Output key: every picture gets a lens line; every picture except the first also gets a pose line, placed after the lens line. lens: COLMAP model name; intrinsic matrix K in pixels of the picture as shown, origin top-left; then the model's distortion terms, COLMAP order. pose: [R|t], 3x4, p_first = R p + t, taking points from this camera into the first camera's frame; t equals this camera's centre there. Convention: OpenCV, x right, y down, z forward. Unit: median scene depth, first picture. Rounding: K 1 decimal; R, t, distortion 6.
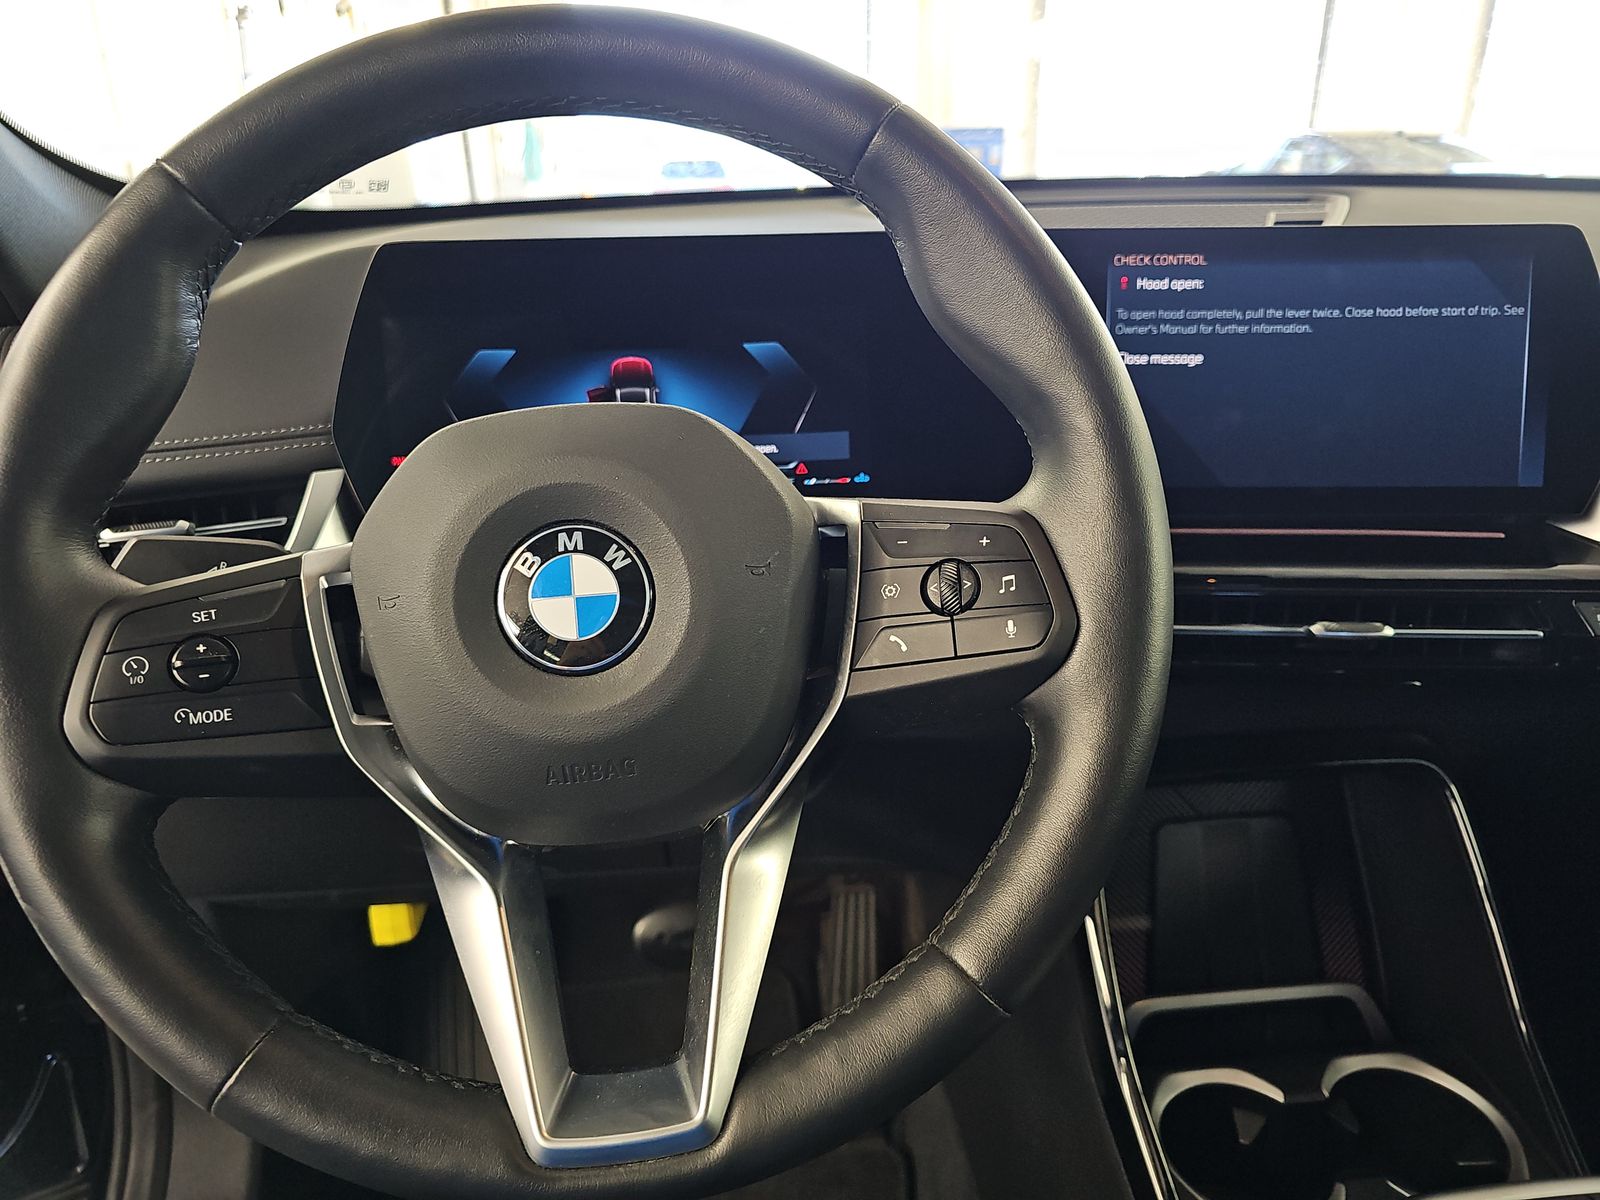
lens RADIAL K [[1076.9, 0, 802.3], [0, 1076.9, 609.8], [0, 0, 1]] dist [0.033940, -0.020769]
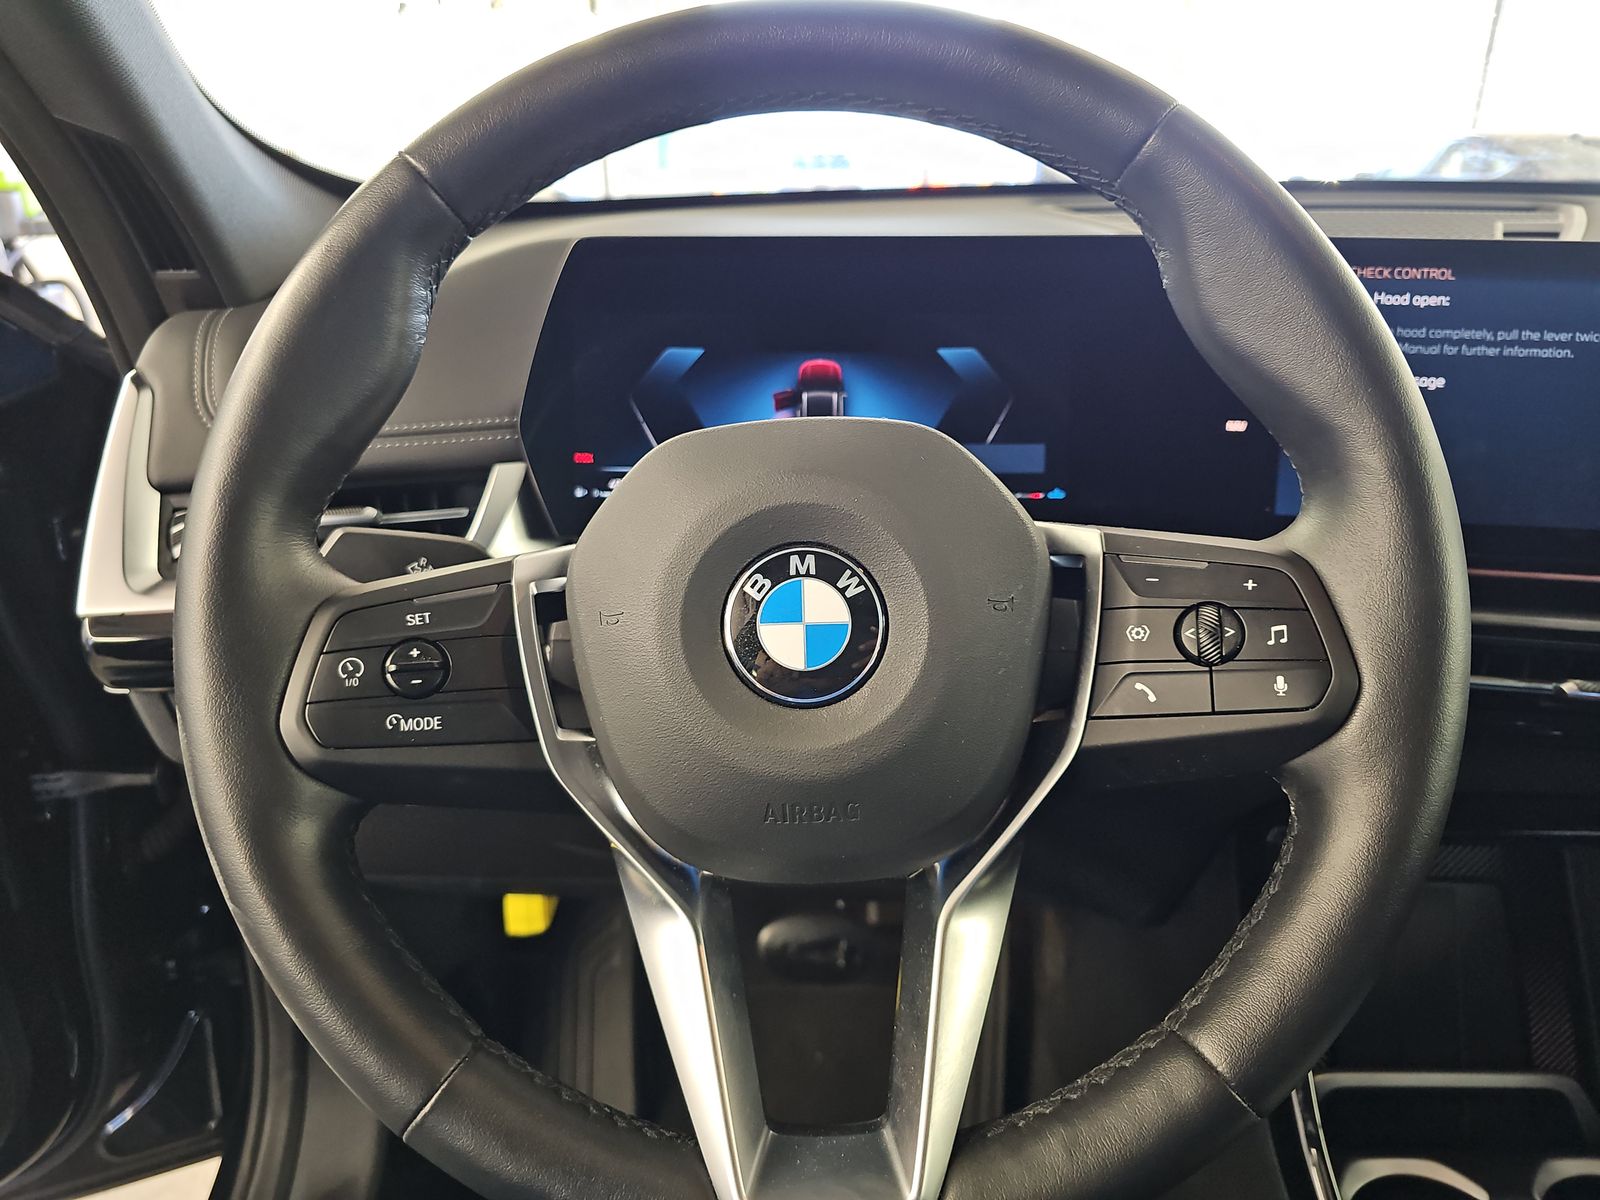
lens RADIAL K [[1076.9, 0, 800.3], [0, 1076.9, 590.0], [0, 0, 1]] dist [0.033940, -0.020769]
pose [[0.994265, 0.054566, -0.091979, -0.120264], [-0.055516, 0.998427, -0.007796, -0.031296], [0.091409, 0.012858, 0.995730, 0.063905]]
